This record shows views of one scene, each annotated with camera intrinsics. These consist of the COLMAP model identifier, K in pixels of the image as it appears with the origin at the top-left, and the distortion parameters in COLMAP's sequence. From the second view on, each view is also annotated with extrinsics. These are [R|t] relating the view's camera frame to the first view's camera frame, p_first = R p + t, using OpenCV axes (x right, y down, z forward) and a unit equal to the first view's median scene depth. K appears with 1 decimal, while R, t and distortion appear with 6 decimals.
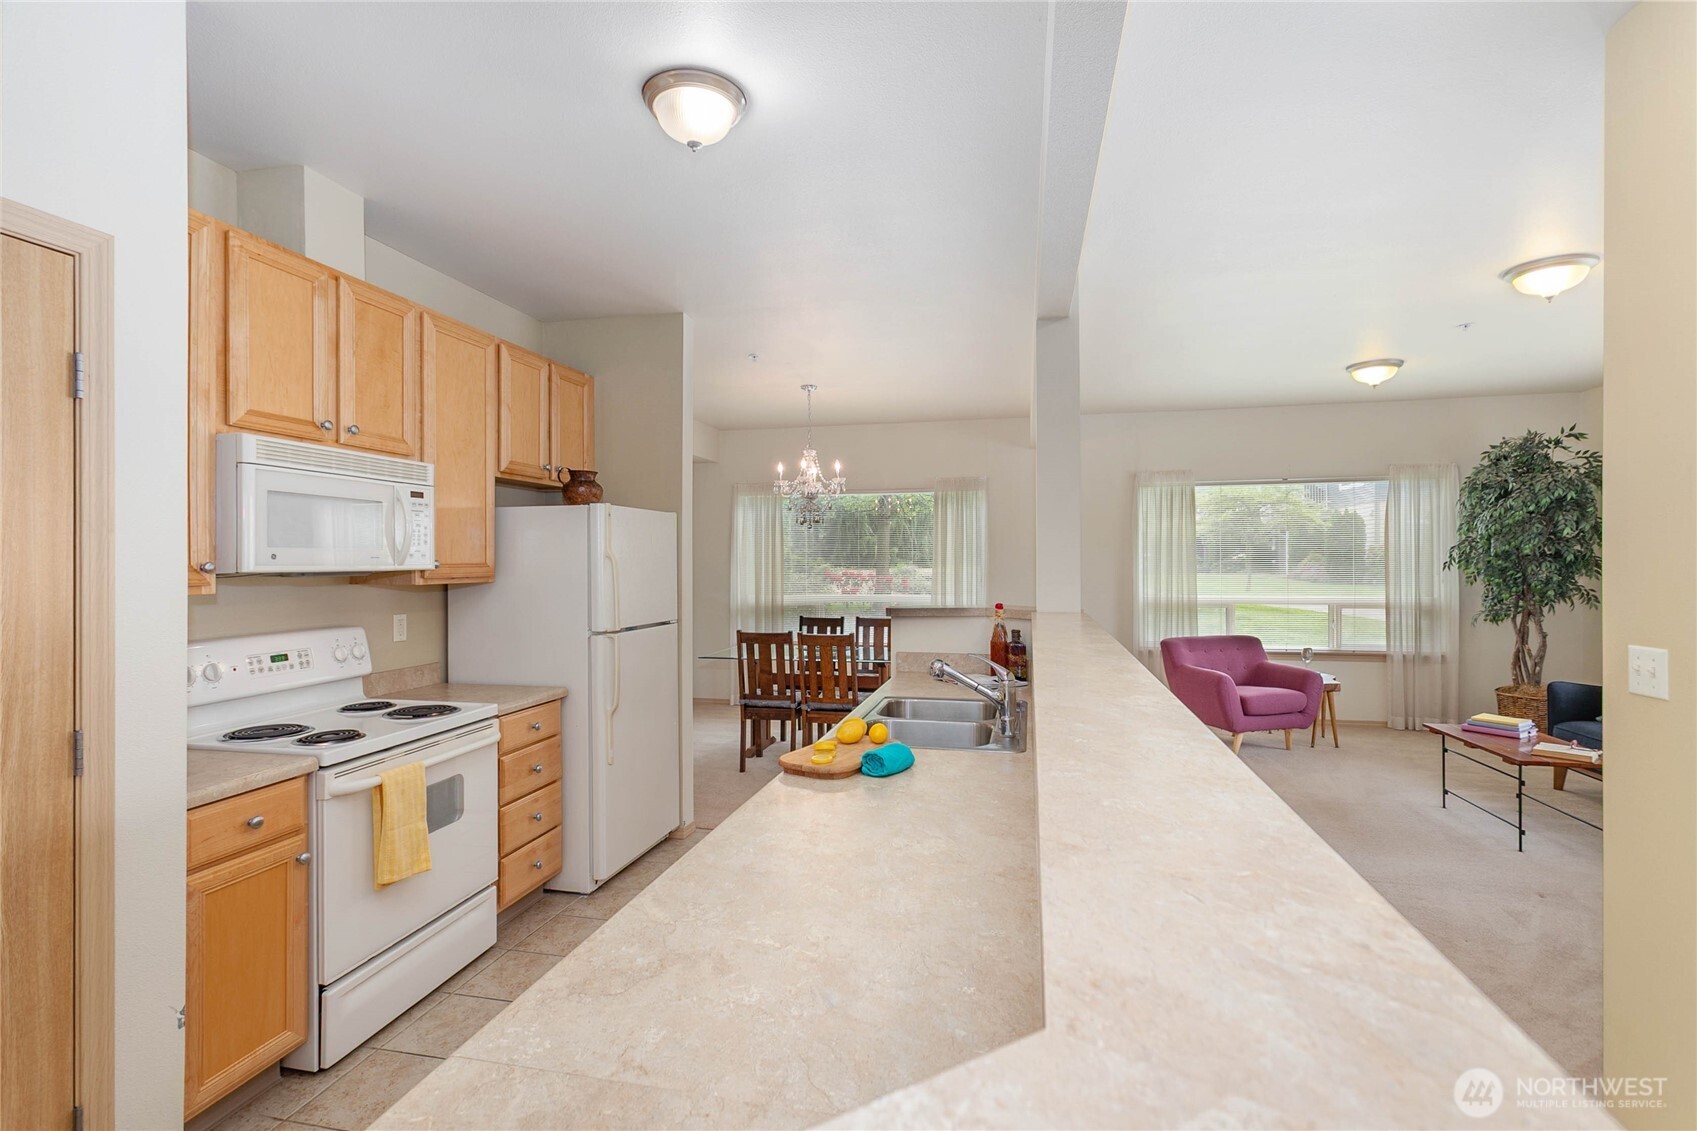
lens RADIAL K [[805.6, 0, 841.6], [0, 805.6, 561.5], [0, 0, 1]] dist [0.002865, 0.000034]
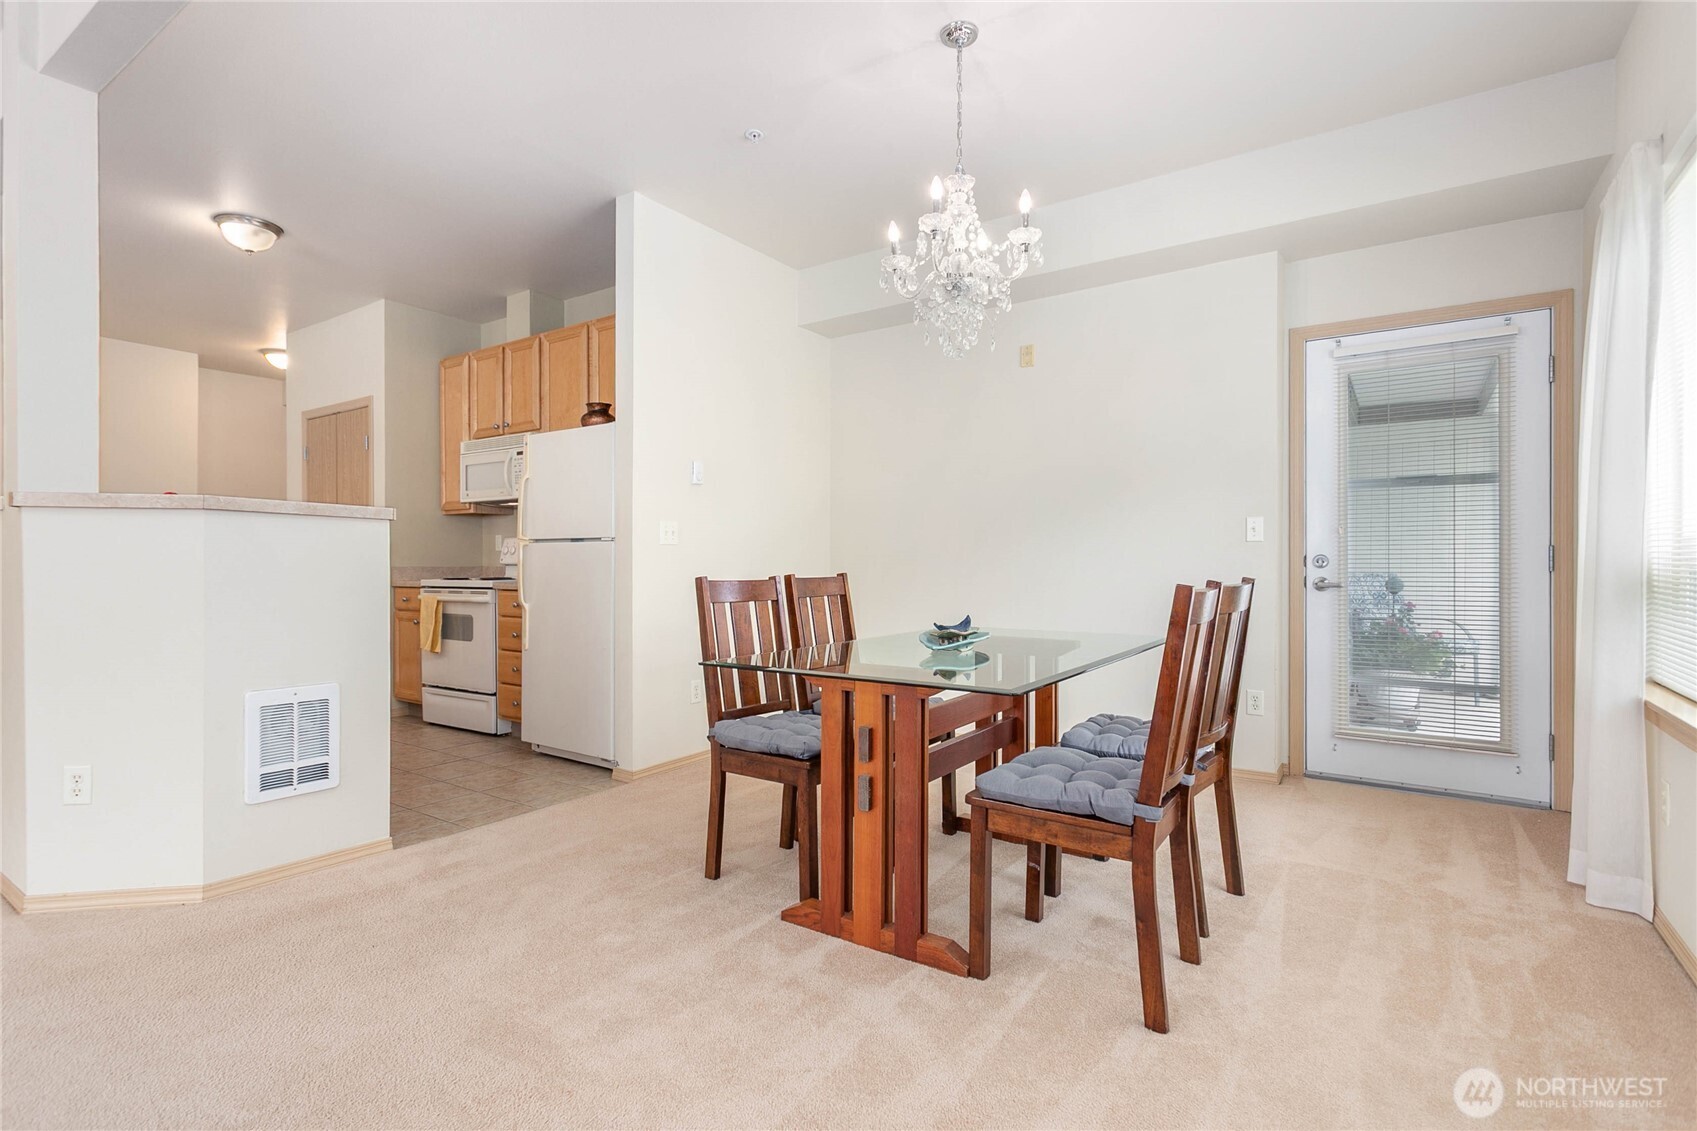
lens RADIAL K [[820.5, 0, 840.6], [0, 820.5, 566.4], [0, 0, 1]] dist [-0.000511, -0.000039]
pose [[-0.370630, 0.007596, -0.928749, 0.633787], [-0.002982, 0.999952, 0.009368, 0.104953], [0.928776, 0.006242, -0.370590, 1.767632]]
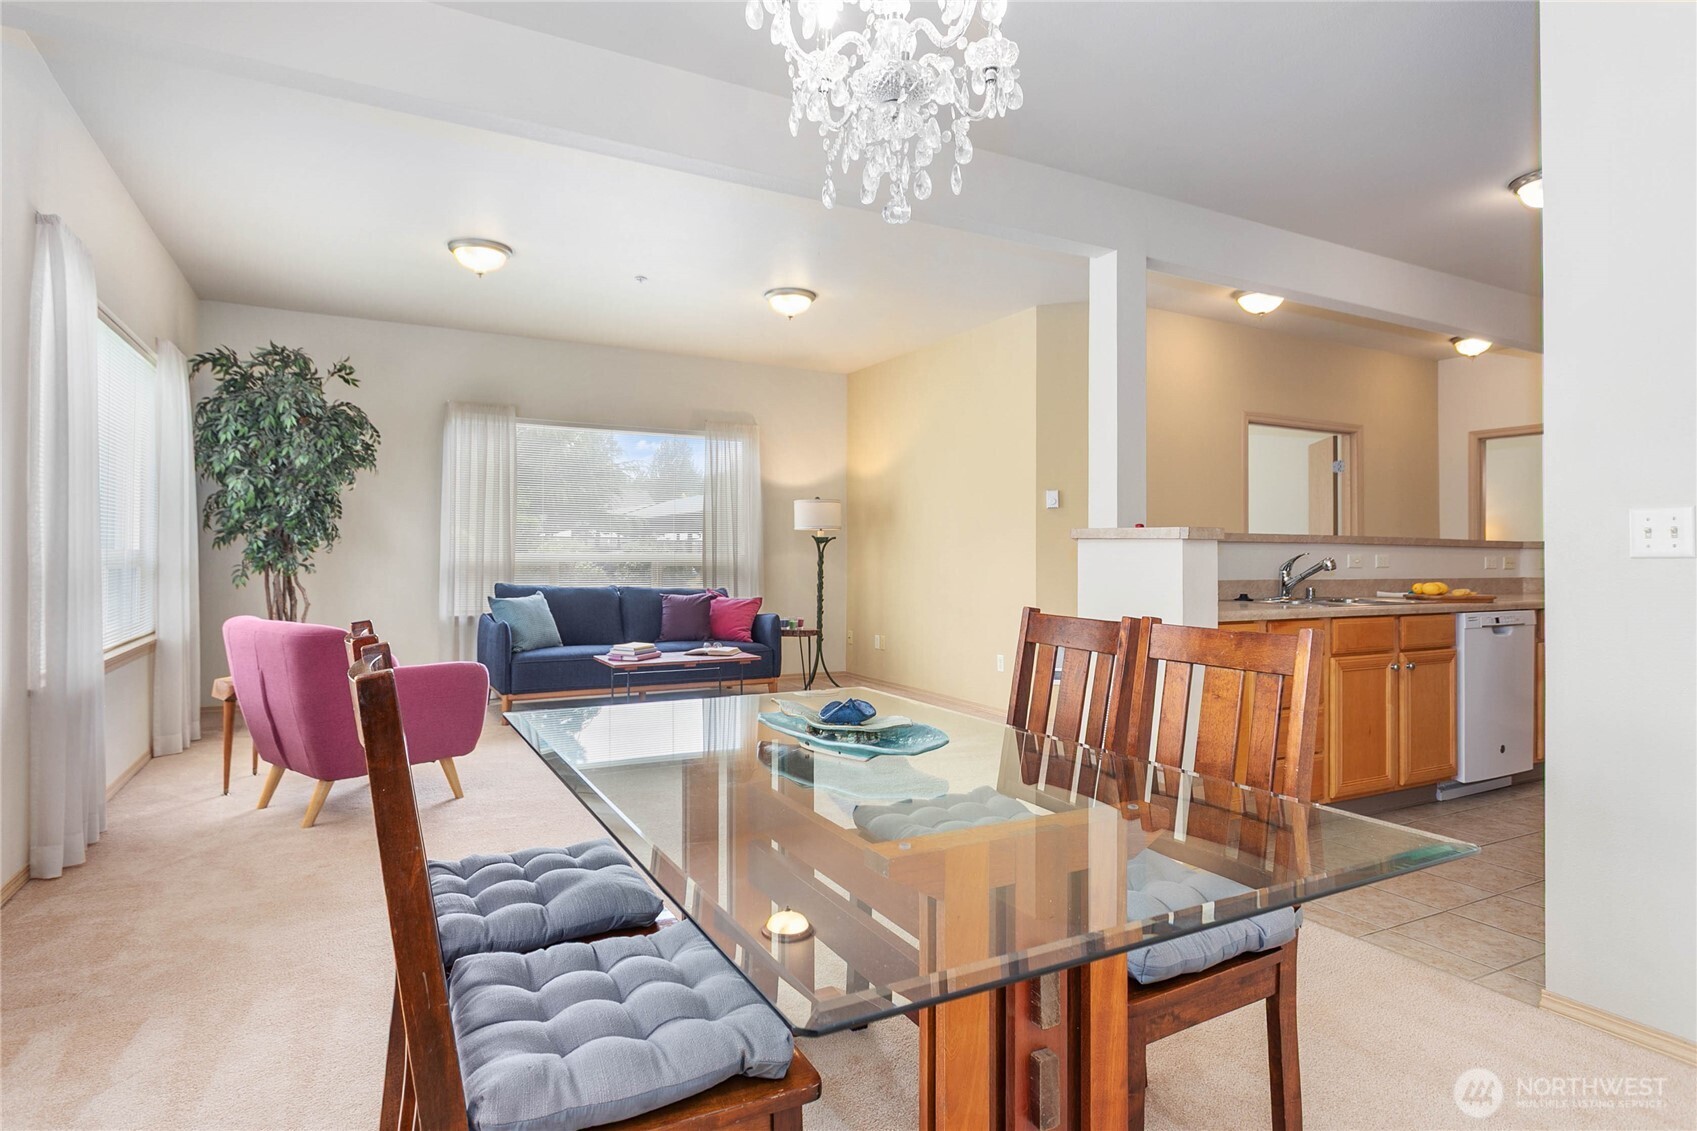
lens RADIAL K [[907.6, 0, 841.7], [0, 907.6, 548.6], [0, 0, 1]] dist [0.001917, 0.000518]
pose [[-0.652679, 0.005830, 0.757612, -0.360384], [-0.003334, 0.999939, -0.010567, 0.089767], [-0.757627, -0.009423, -0.652619, 1.889860]]
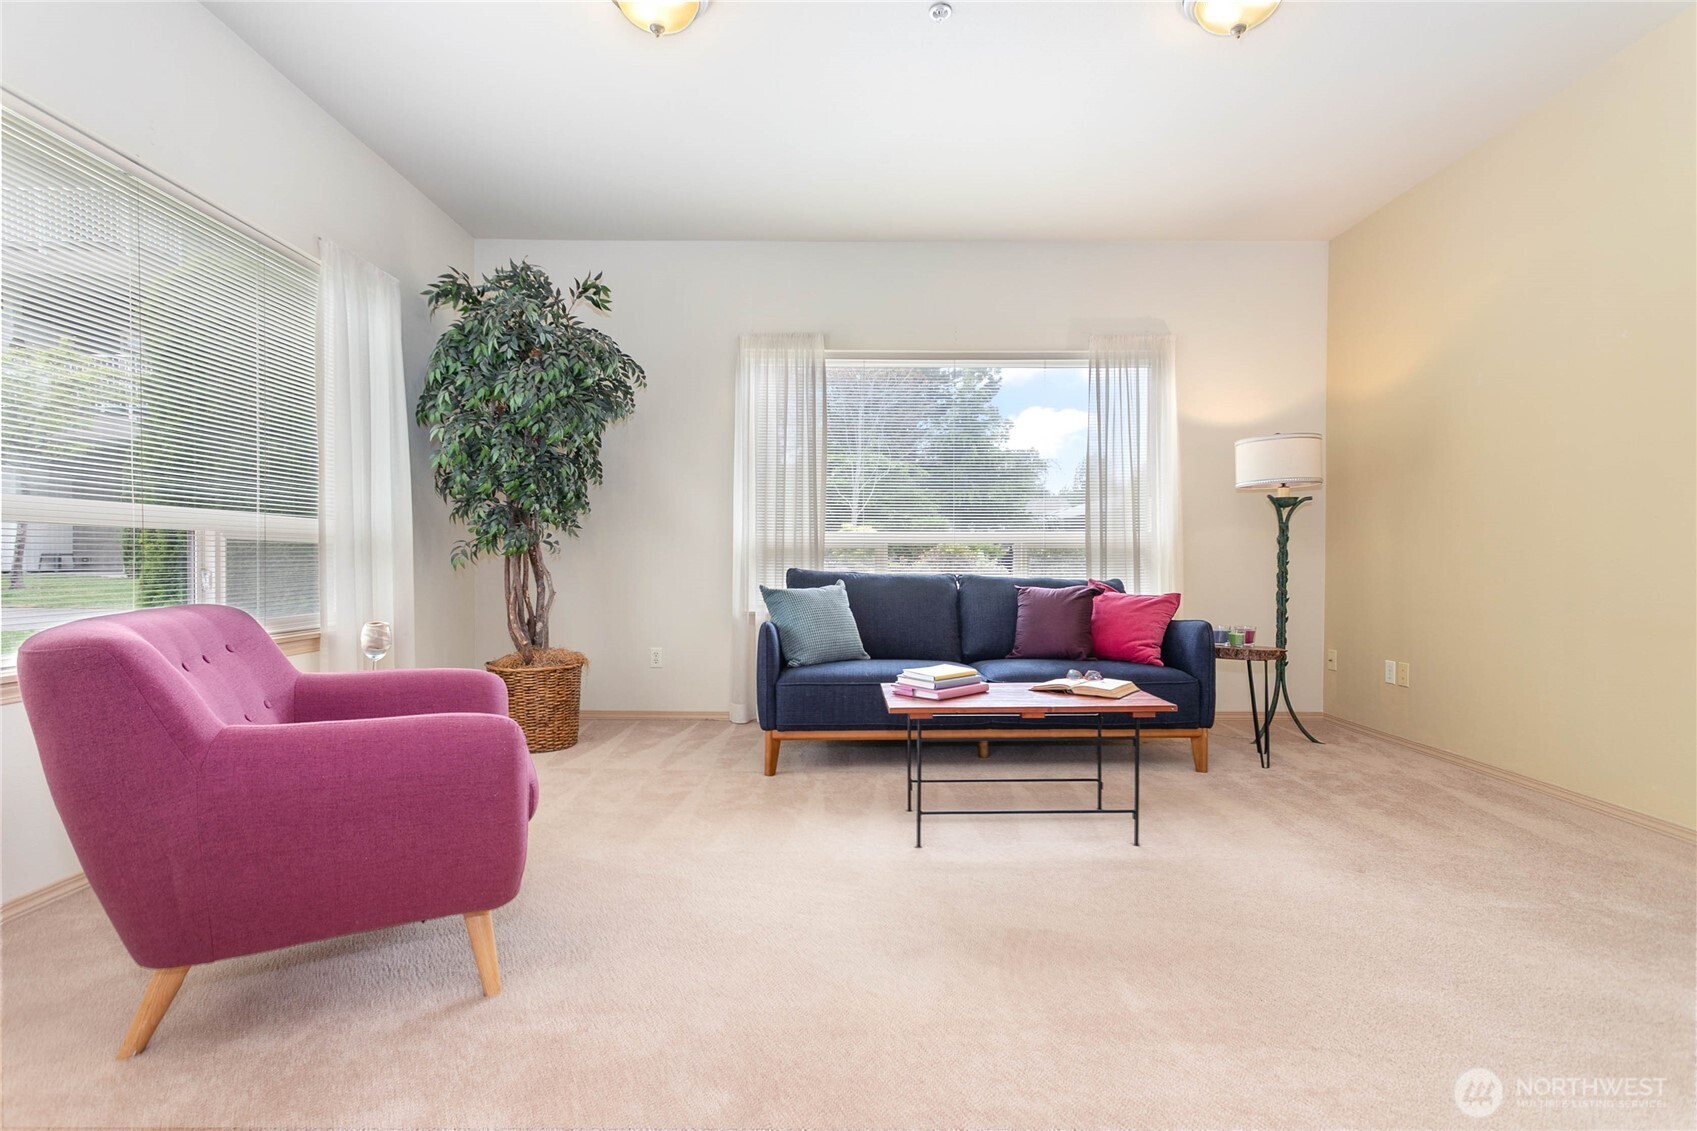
lens RADIAL K [[795.3, 0, 848.5], [0, 795.3, 565.5], [0, 0, 1]] dist [-0.000432, 0.000054]
pose [[-0.222638, -0.002047, 0.974899, 0.265693], [0.001461, 0.999996, 0.002434, 0.132091], [-0.974900, 0.001966, -0.222634, 1.433874]]
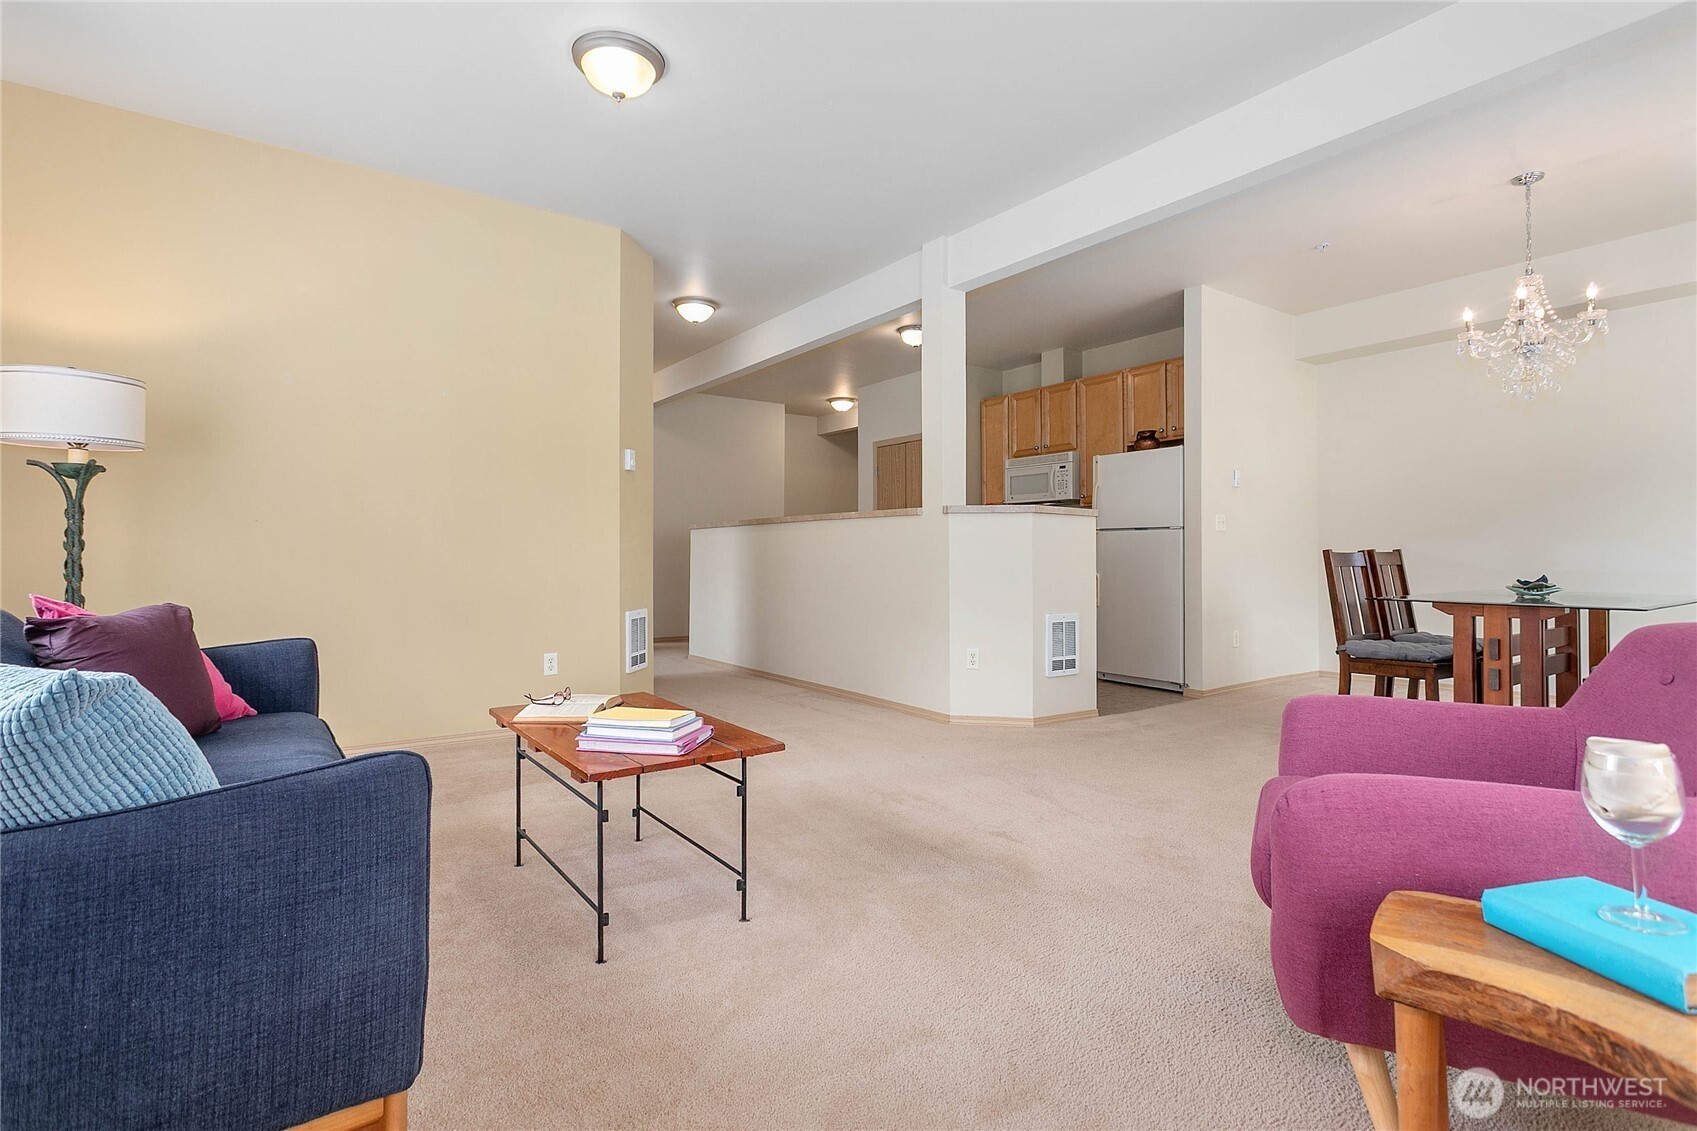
lens RADIAL K [[815.6, 0, 837.2], [0, 815.6, 548.7], [0, 0, 1]] dist [0.000764, 0.000938]
pose [[-0.671979, -0.002148, -0.740568, 1.281319], [-0.000408, 0.999997, -0.002530, 0.122561], [0.740571, -0.001398, -0.671977, 1.643825]]
